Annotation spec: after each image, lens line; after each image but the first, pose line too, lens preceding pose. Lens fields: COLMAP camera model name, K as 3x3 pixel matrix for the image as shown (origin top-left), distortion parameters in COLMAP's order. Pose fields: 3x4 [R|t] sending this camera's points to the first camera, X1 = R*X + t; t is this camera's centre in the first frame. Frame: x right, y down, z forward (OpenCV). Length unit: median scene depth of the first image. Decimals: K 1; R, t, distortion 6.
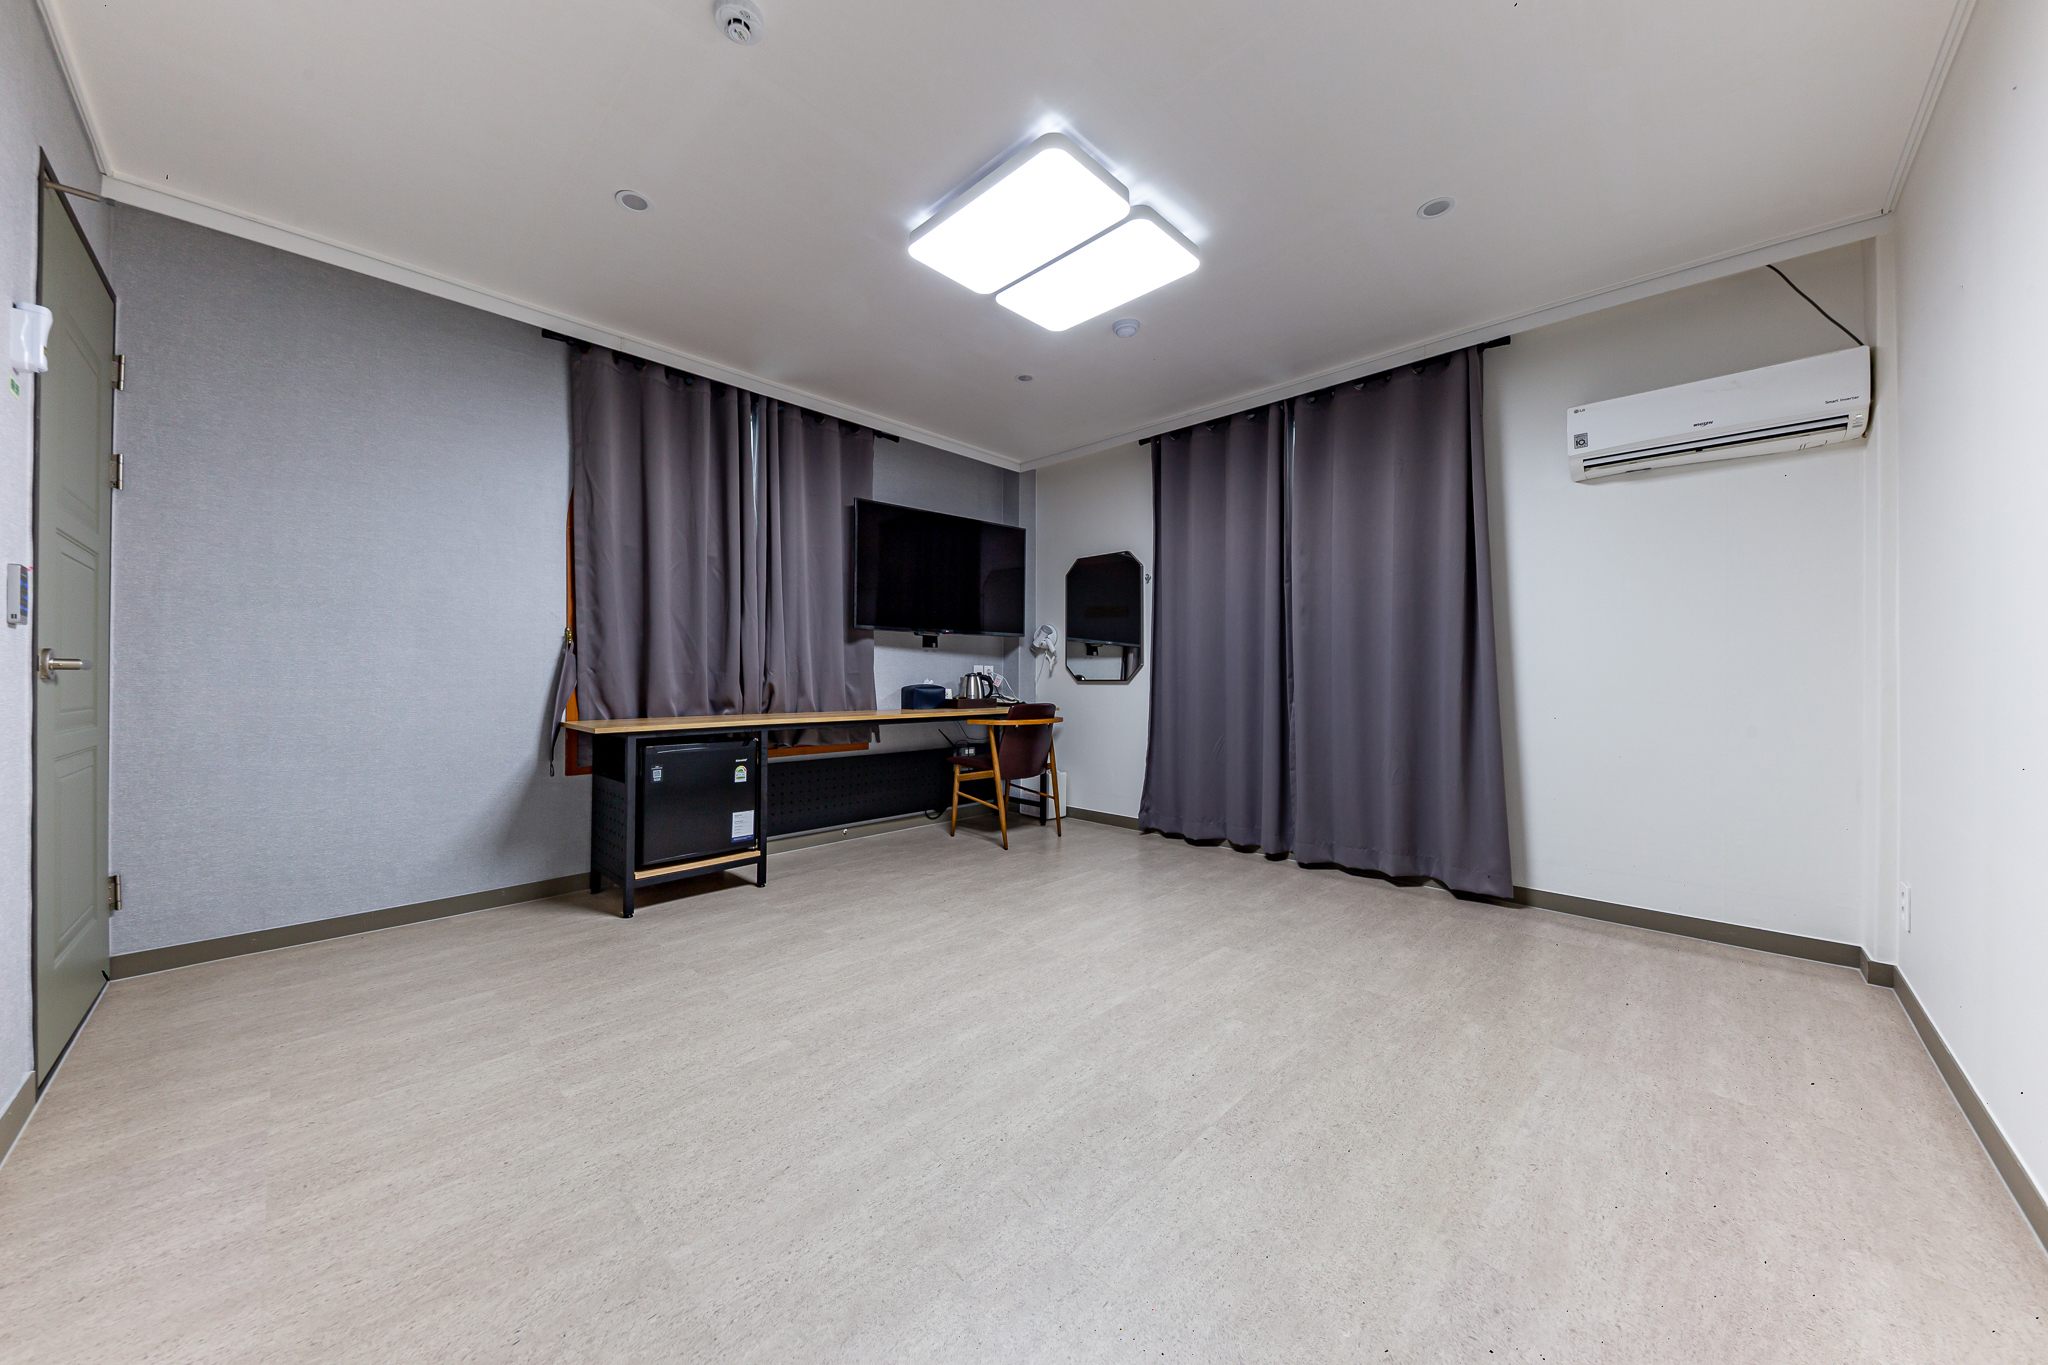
lens RADIAL K [[704.0, 0, 1020.7], [0, 704.0, 677.2], [0, 0, 1]] dist [0.016725, -0.000396]
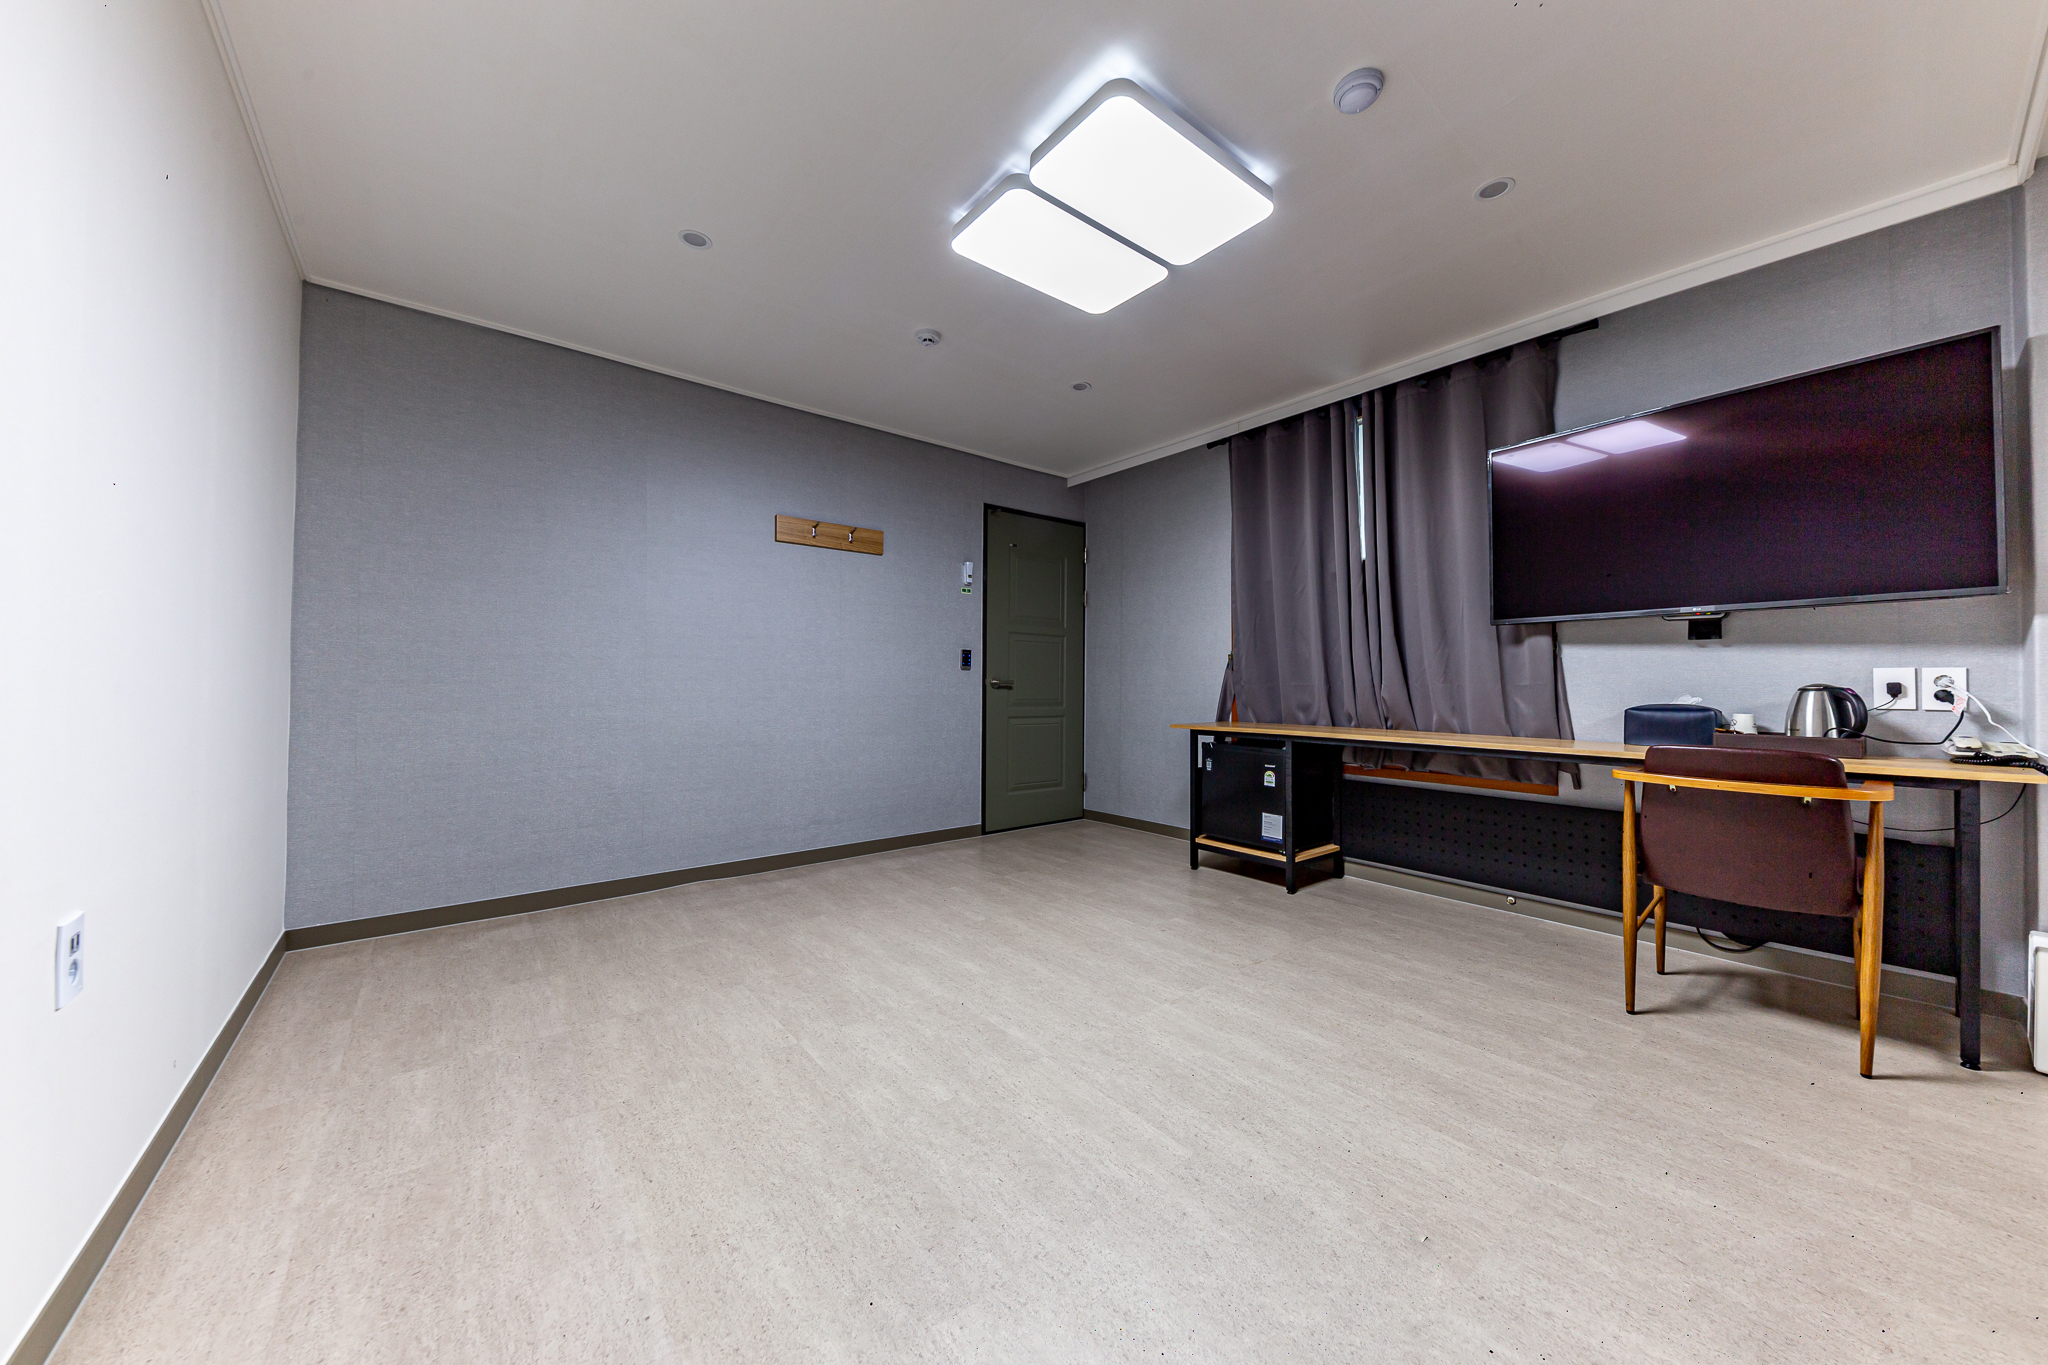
lens RADIAL K [[704.0, 0, 1020.7], [0, 704.0, 677.2], [0, 0, 1]] dist [0.016725, -0.000396]
pose [[-0.120659, -0.015300, -0.992576, 0.728456], [-0.009025, 0.999857, -0.014315, 0.001442], [0.992653, 0.007231, -0.120780, 0.761085]]
